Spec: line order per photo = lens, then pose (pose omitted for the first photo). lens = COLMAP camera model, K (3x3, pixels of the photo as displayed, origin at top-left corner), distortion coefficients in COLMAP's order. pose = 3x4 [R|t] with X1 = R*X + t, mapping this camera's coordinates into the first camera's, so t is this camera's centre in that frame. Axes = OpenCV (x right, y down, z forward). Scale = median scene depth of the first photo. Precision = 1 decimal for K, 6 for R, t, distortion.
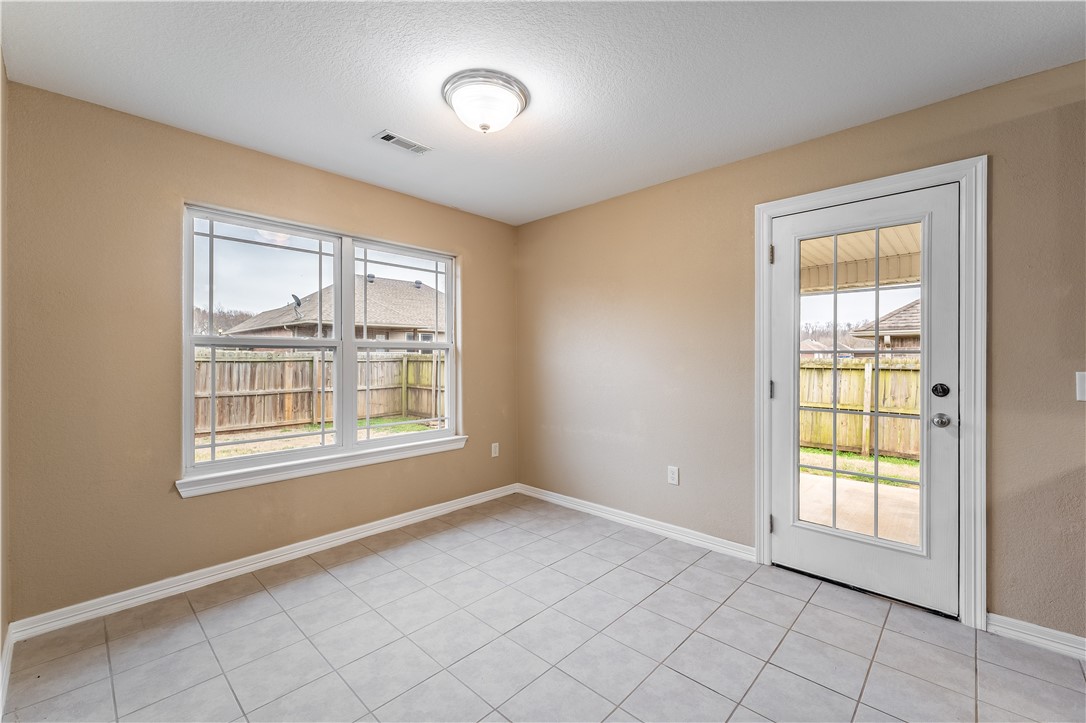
lens RADIAL K [[442.8, 0, 543.5], [0, 442.8, 361.0], [0, 0, 1]] dist [0.007897, -0.000732]
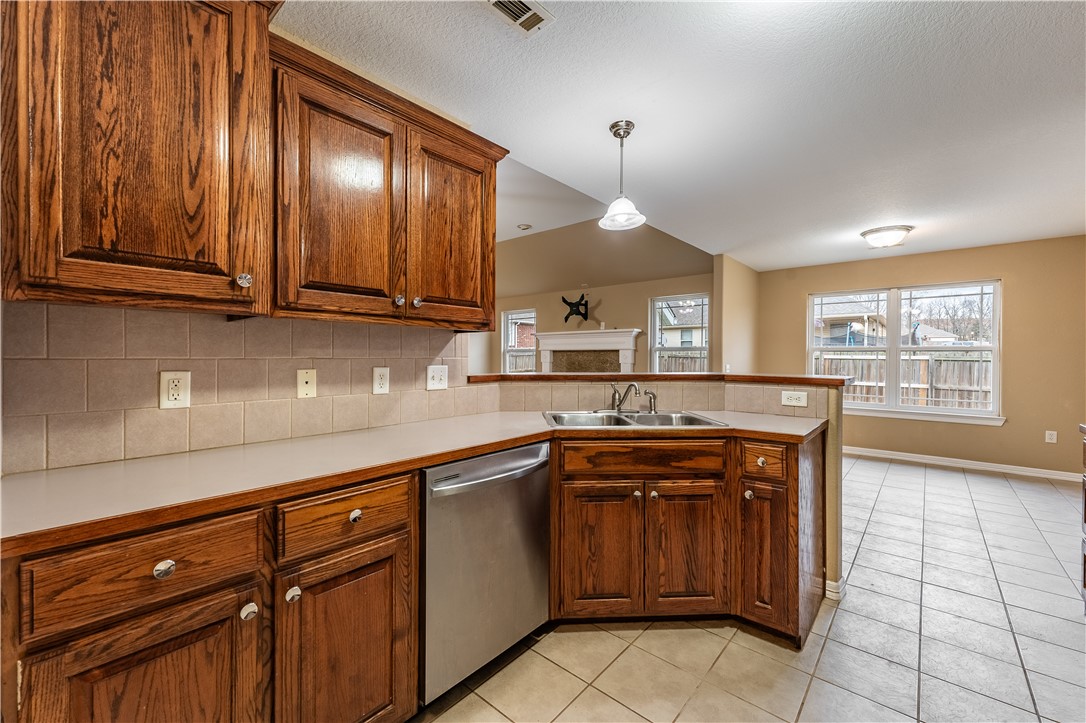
lens RADIAL K [[442.8, 0, 538.8], [0, 442.8, 357.4], [0, 0, 1]] dist [0.007897, -0.000732]
pose [[0.037398, 0.005602, -0.999285, 0.706722], [-0.012095, 0.999914, 0.005153, 0.002222], [0.999227, 0.011893, 0.037463, -0.266868]]
